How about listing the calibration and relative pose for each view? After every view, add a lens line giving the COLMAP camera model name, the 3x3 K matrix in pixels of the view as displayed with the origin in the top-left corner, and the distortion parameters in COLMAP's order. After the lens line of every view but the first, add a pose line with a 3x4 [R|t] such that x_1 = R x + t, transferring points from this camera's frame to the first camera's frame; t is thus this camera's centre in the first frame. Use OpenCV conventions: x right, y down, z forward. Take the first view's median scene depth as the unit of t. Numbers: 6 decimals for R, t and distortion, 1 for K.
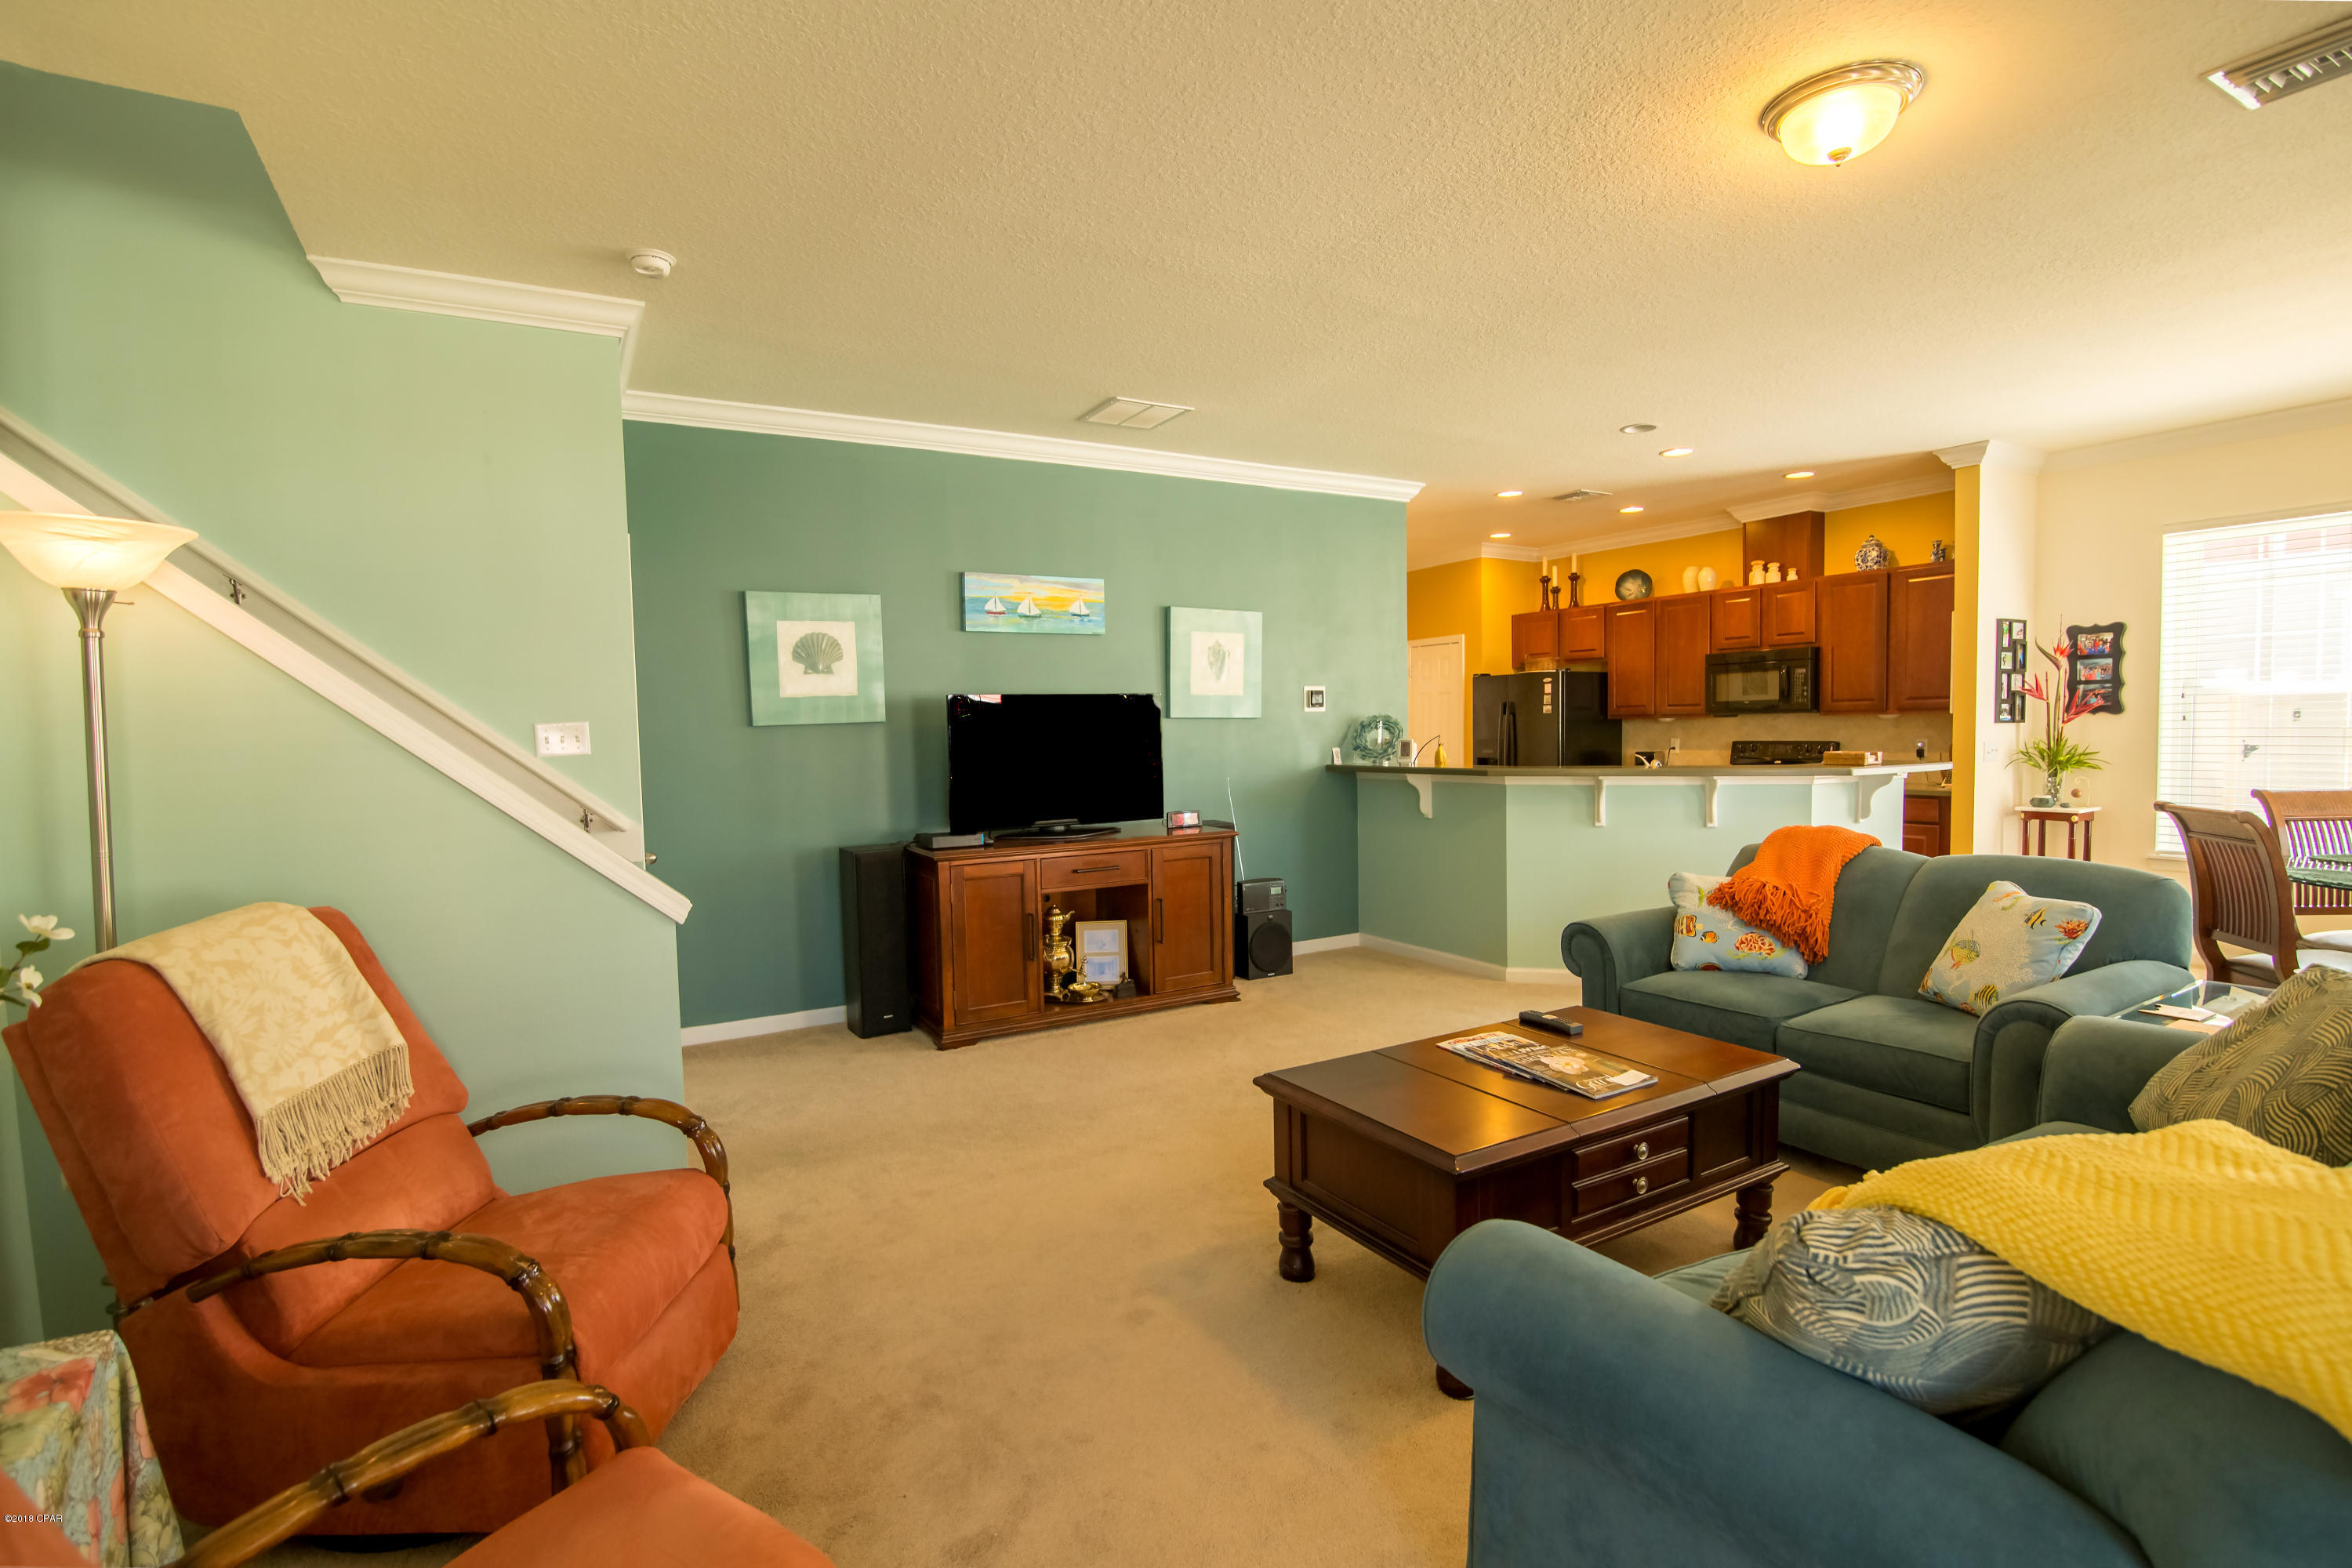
lens RADIAL K [[1097.6, 0, 1172.0], [0, 1097.6, 791.7], [0, 0, 1]] dist [-0.016442, -0.000340]
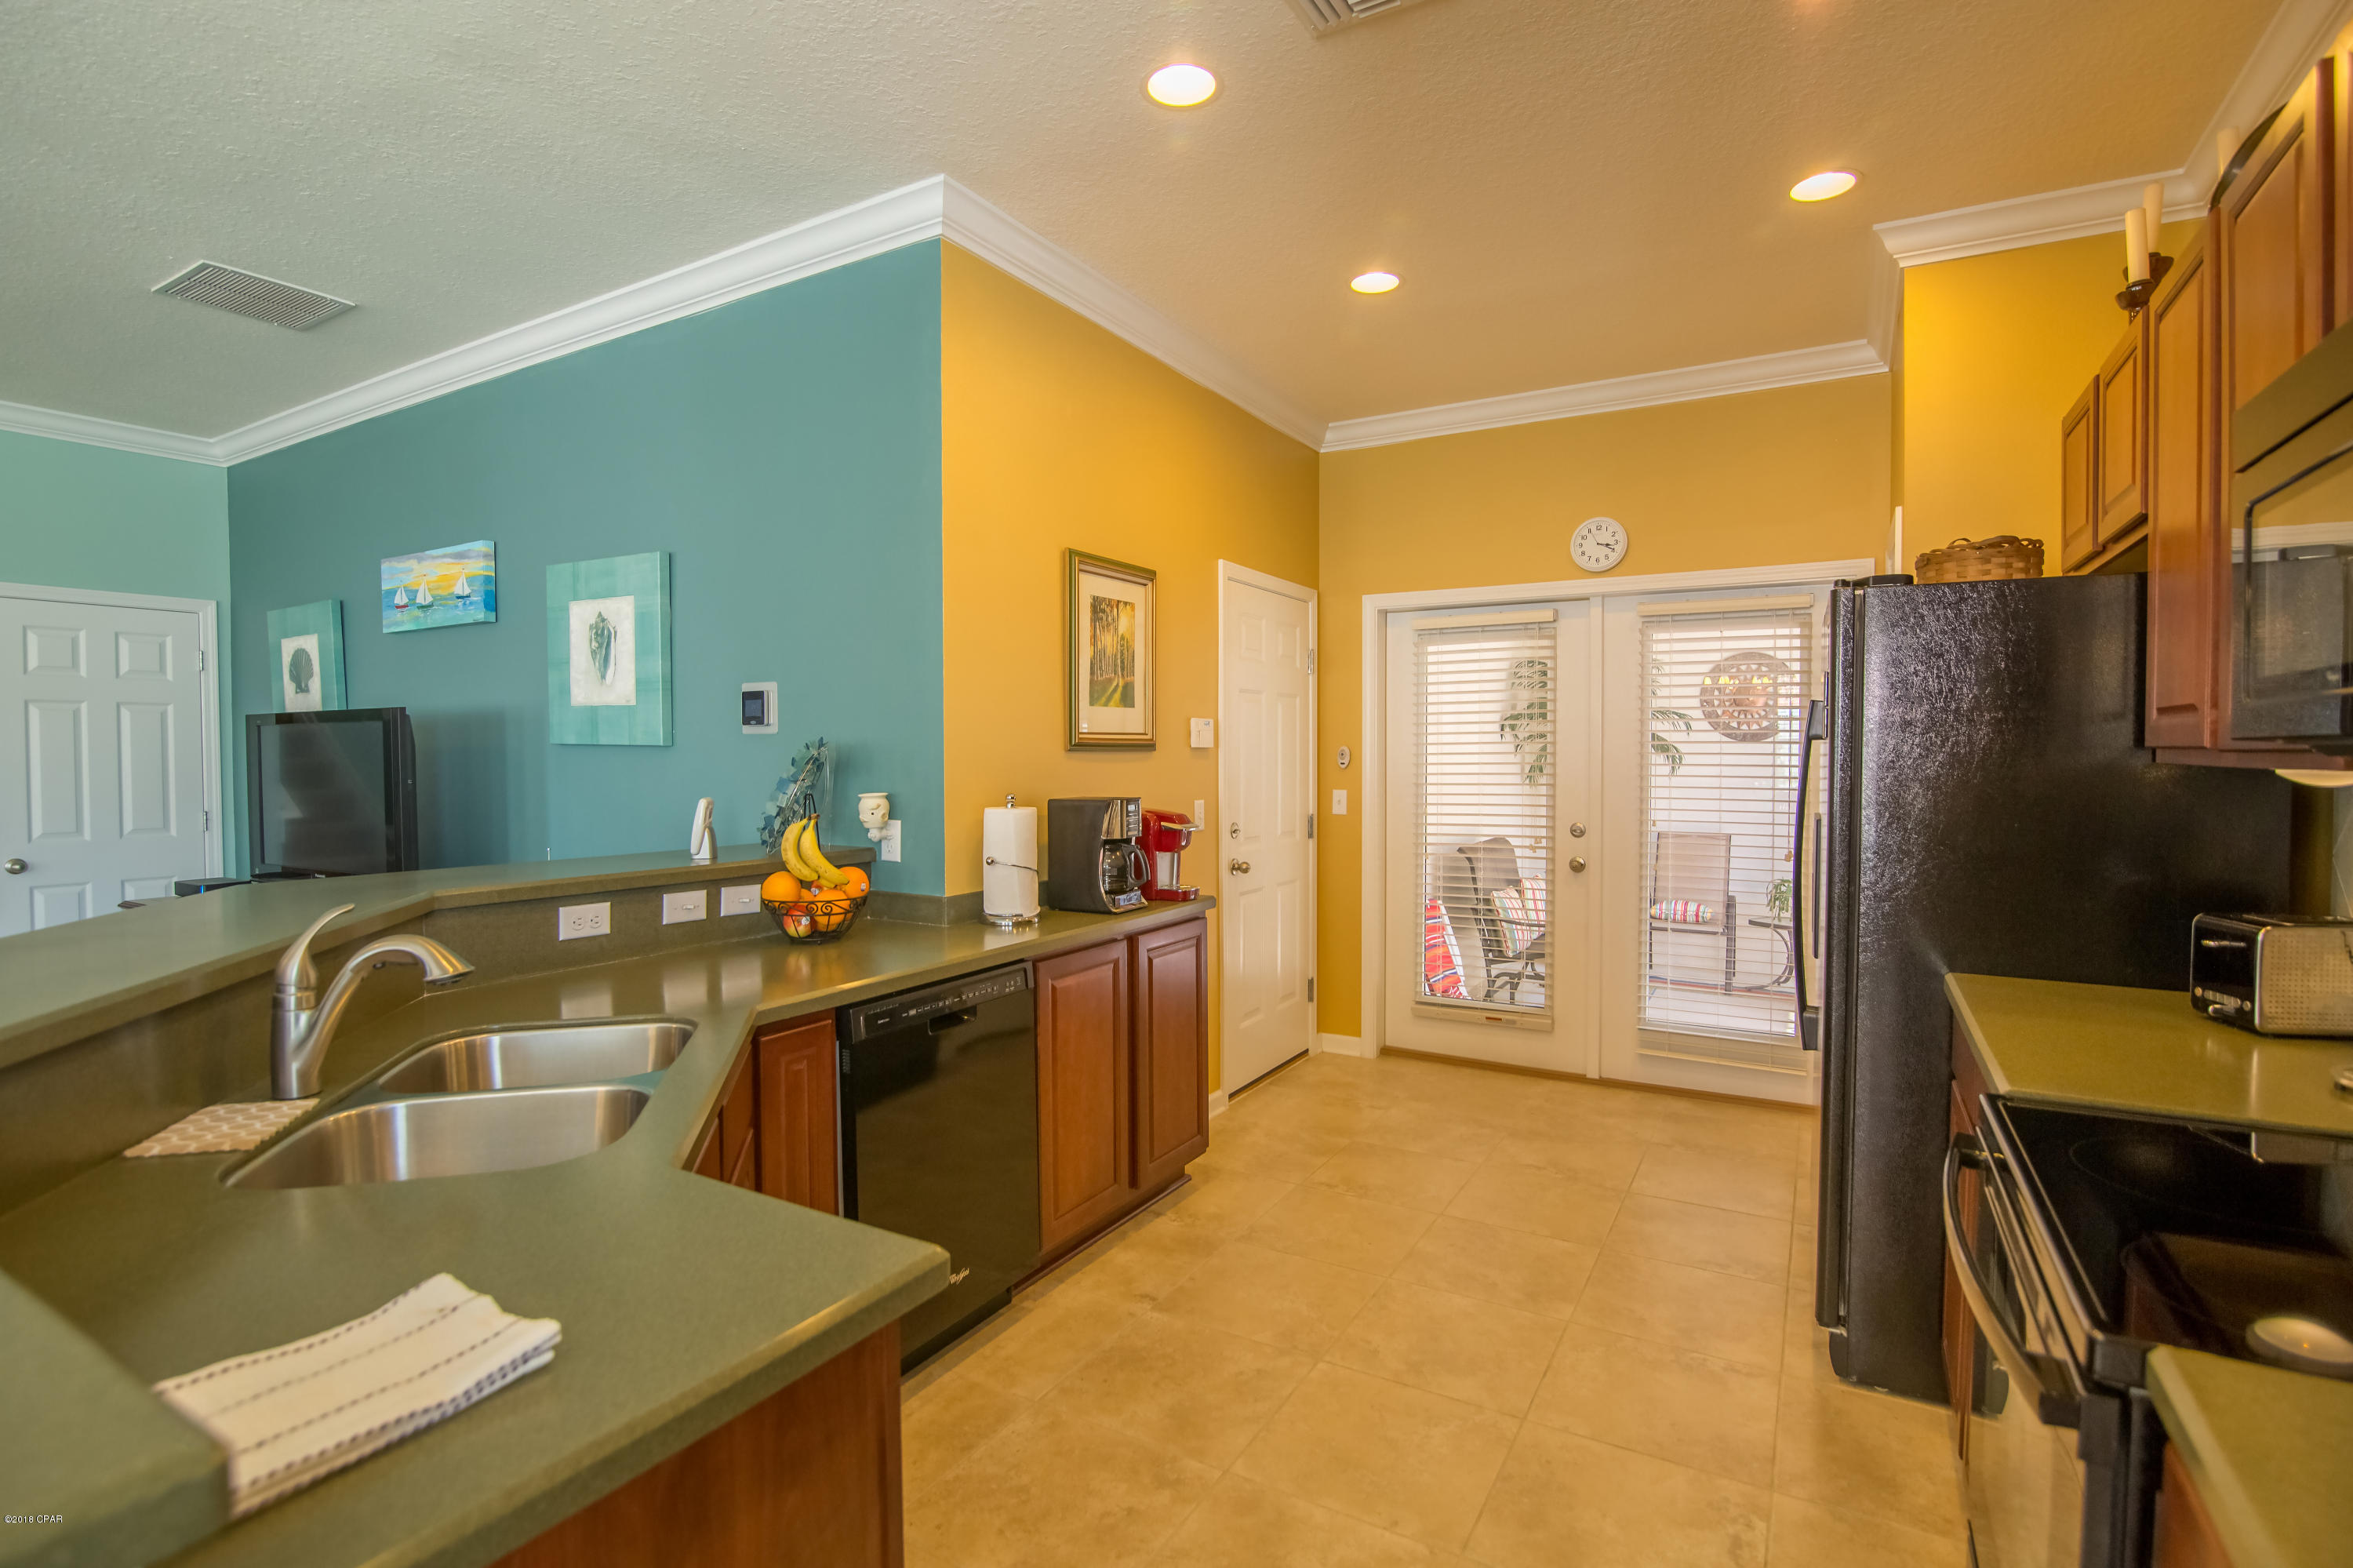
lens RADIAL K [[1082.1, 0, 1172.0], [0, 1082.1, 784.1], [0, 0, 1]] dist [-0.019377, 0.001055]
pose [[0.498985, 0.044696, -0.865457, 0.762730], [-0.058426, 0.998132, 0.017862, -0.081918], [0.864639, 0.041653, 0.500664, 1.077435]]
